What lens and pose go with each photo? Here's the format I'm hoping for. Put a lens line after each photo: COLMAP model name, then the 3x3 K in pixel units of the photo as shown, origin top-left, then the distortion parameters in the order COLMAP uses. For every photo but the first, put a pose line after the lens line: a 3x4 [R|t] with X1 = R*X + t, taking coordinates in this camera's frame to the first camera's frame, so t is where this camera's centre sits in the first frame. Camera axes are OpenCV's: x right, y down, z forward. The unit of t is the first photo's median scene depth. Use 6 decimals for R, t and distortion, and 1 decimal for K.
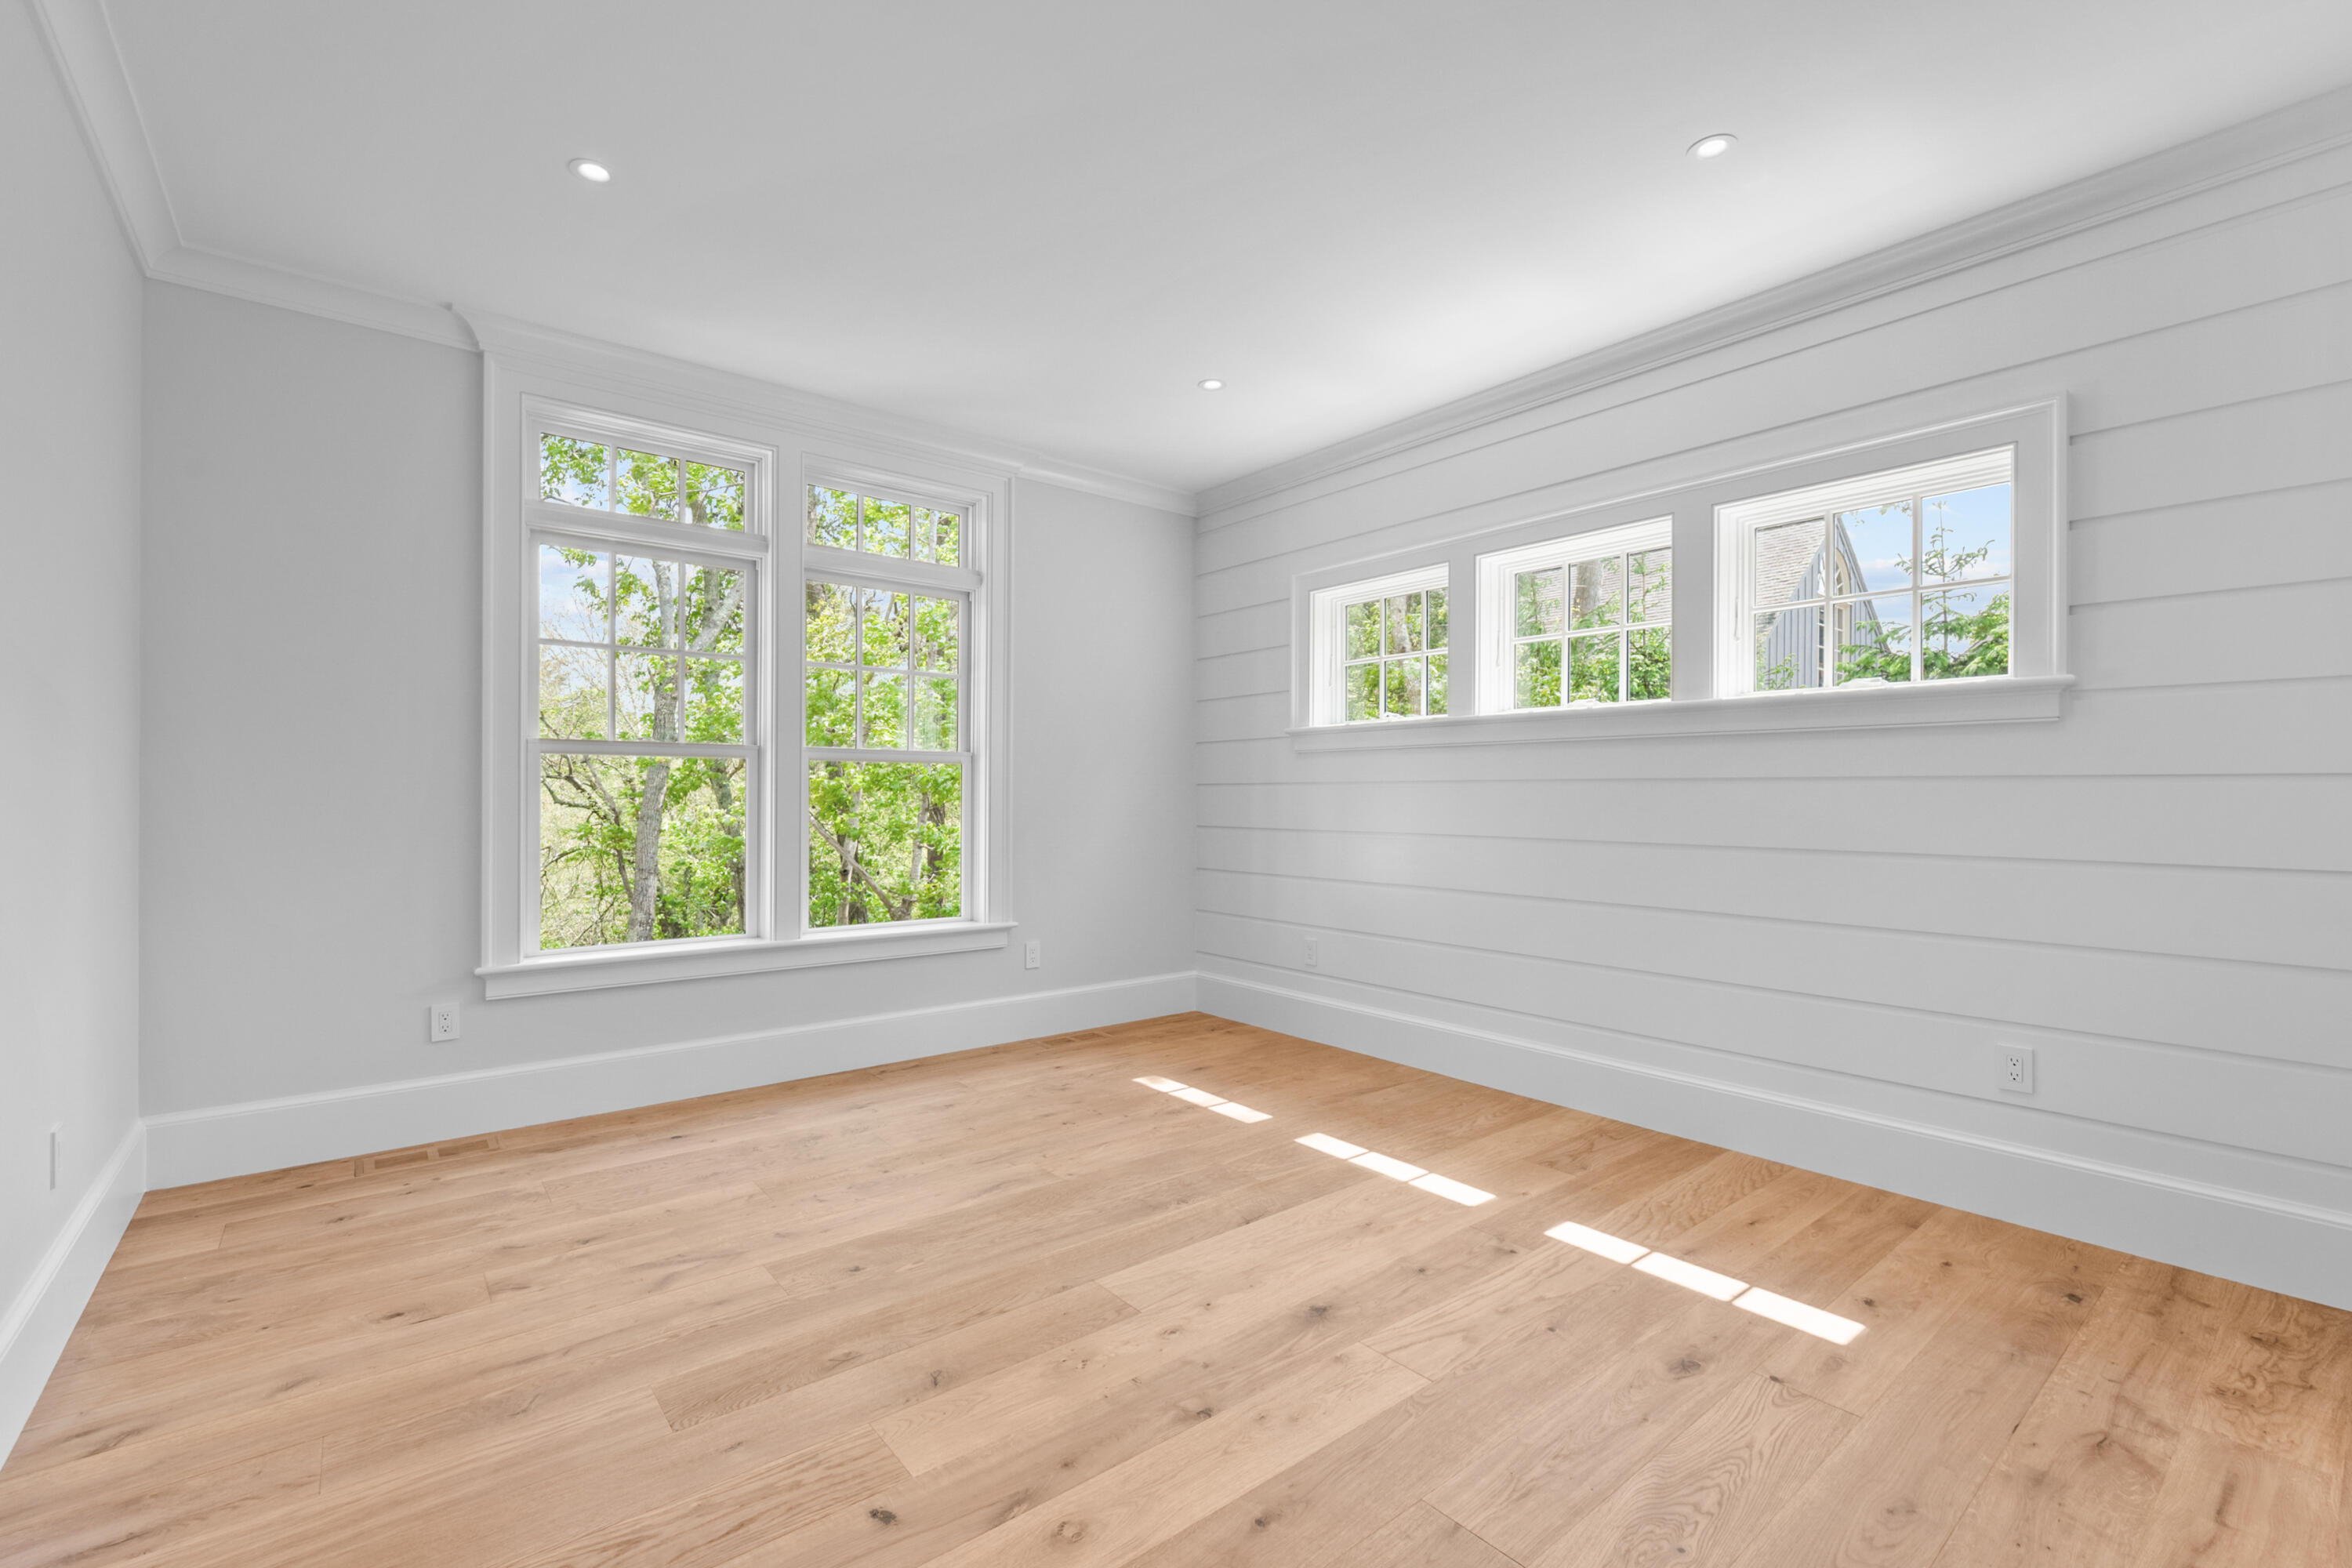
lens RADIAL K [[988.4, 0, 1152.7], [0, 988.4, 795.0], [0, 0, 1]] dist [0.001084, 0.000400]
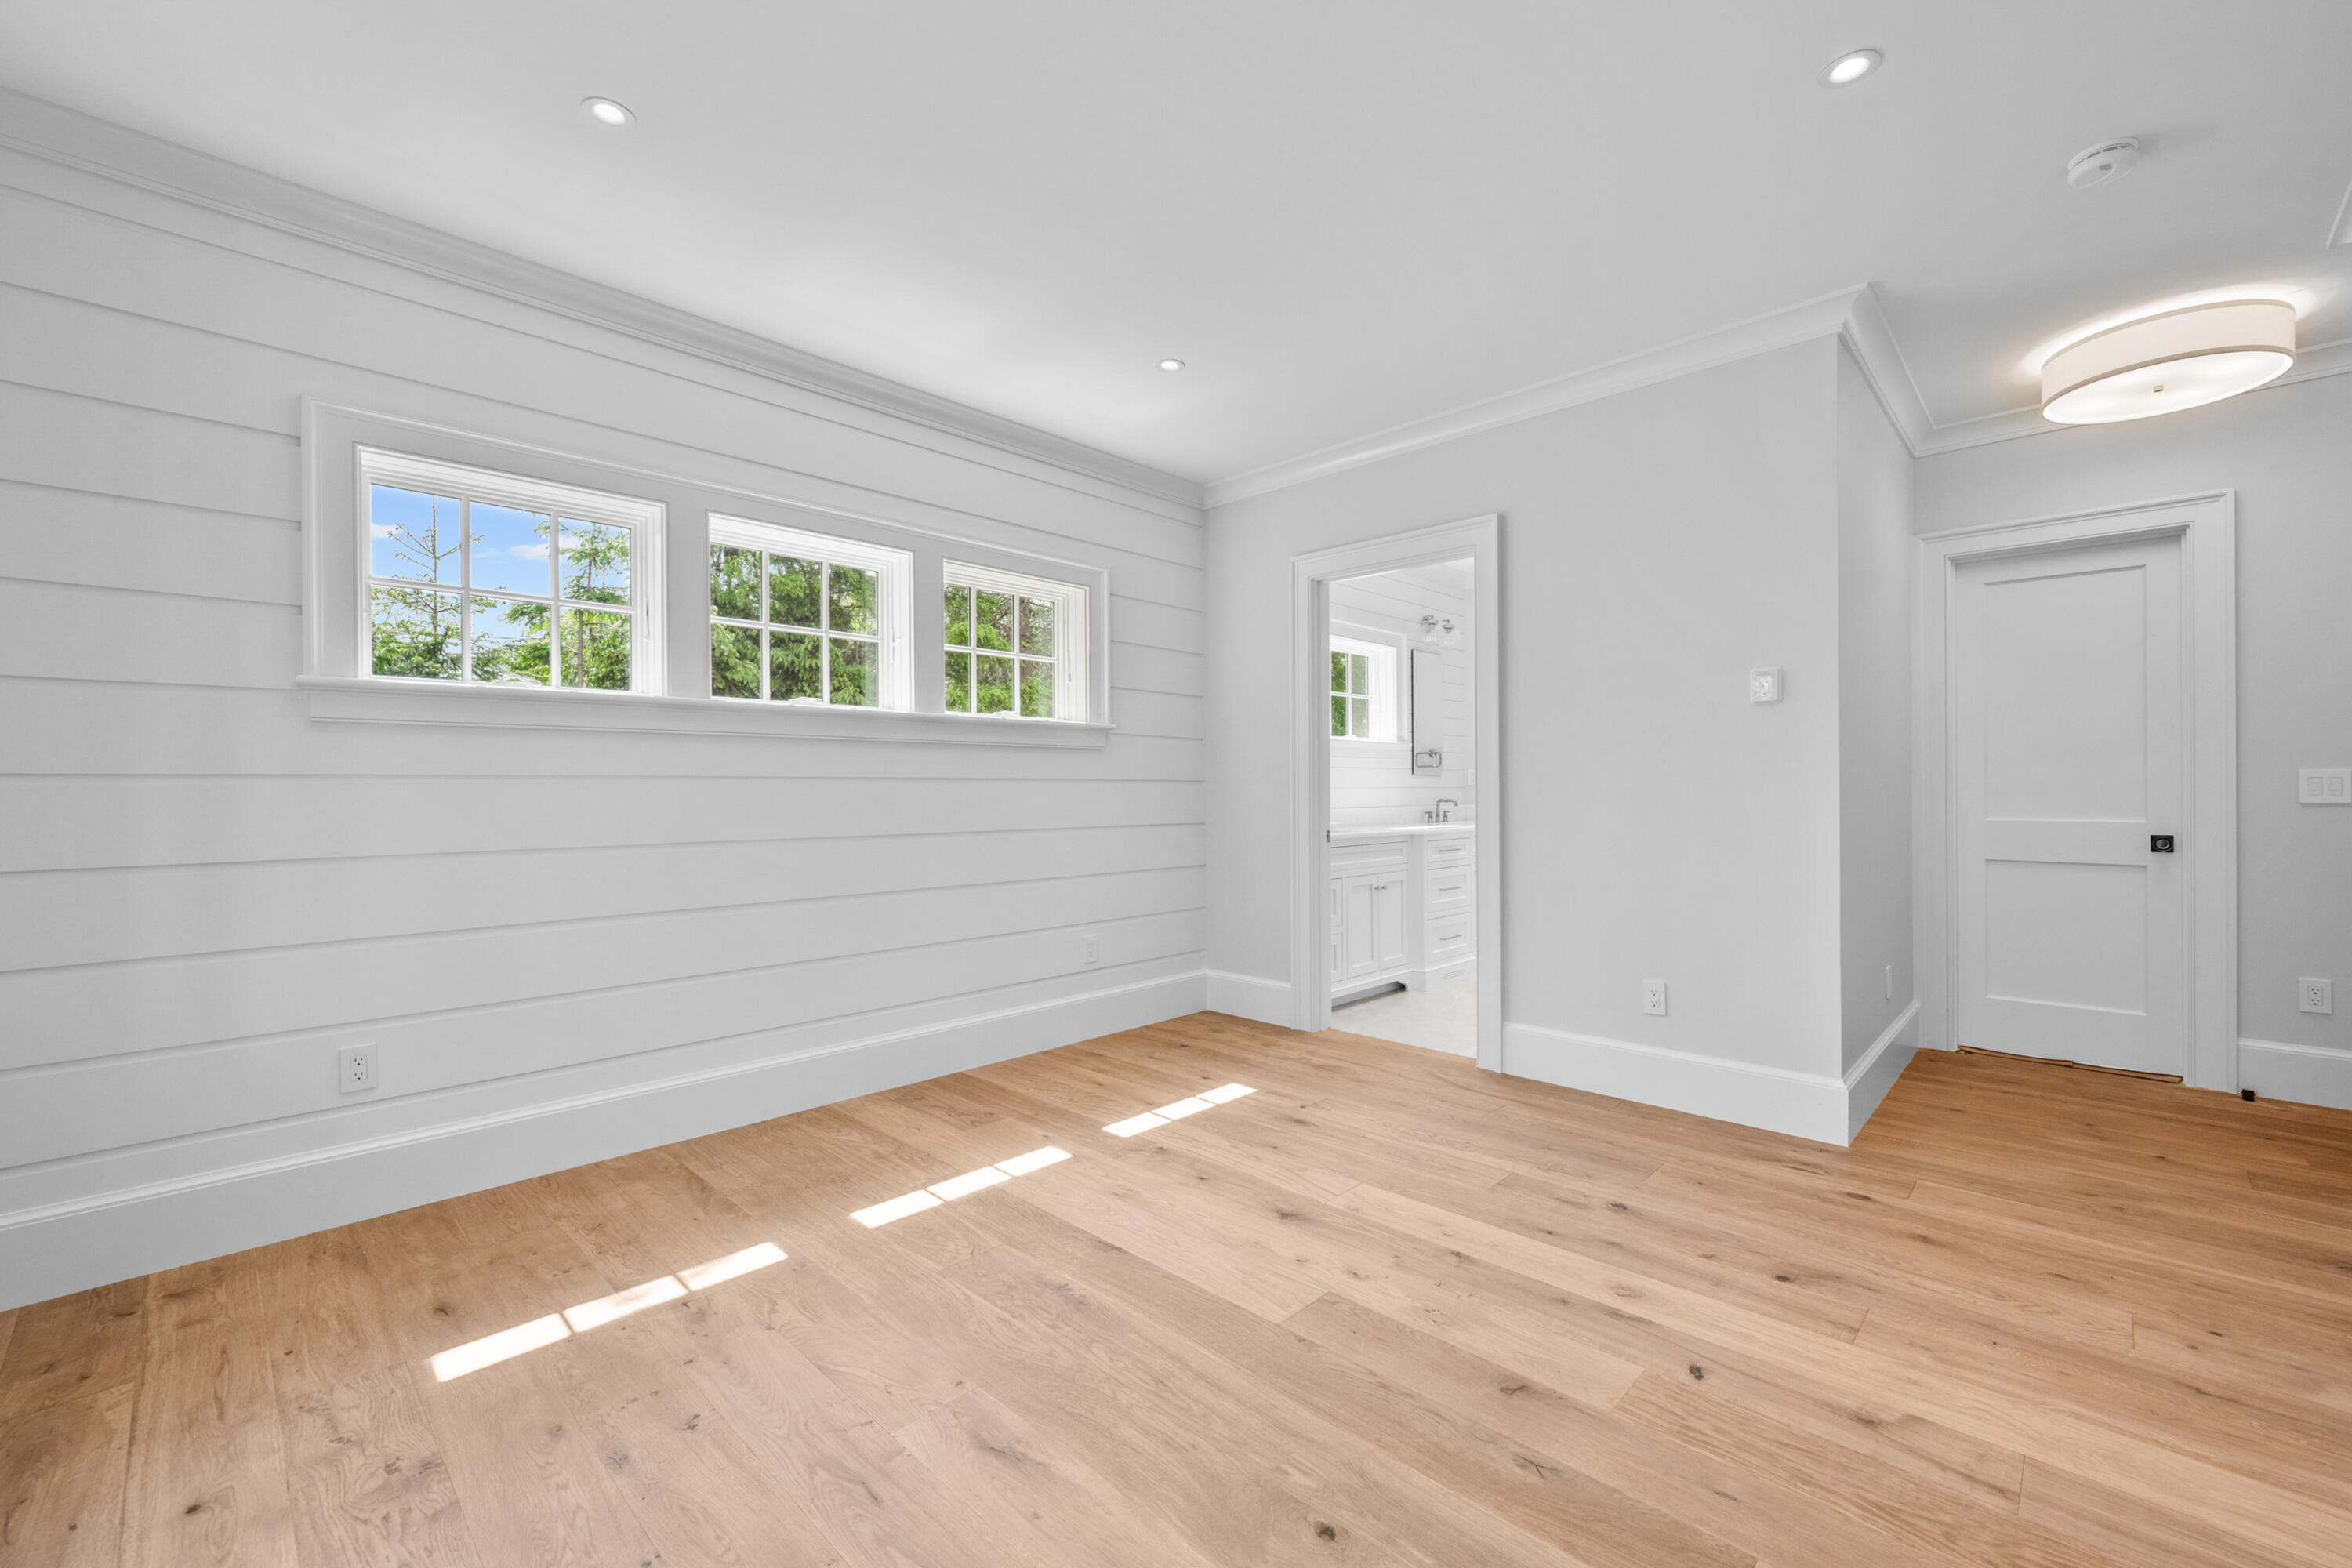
lens RADIAL K [[988.4, 0, 1158.6], [0, 988.4, 777.8], [0, 0, 1]] dist [0.001084, 0.000400]
pose [[-0.125490, 0.010394, 0.992040, -0.801105], [0.006432, 0.999933, -0.009663, -0.004445], [-0.992074, 0.005168, -0.125549, 1.023136]]
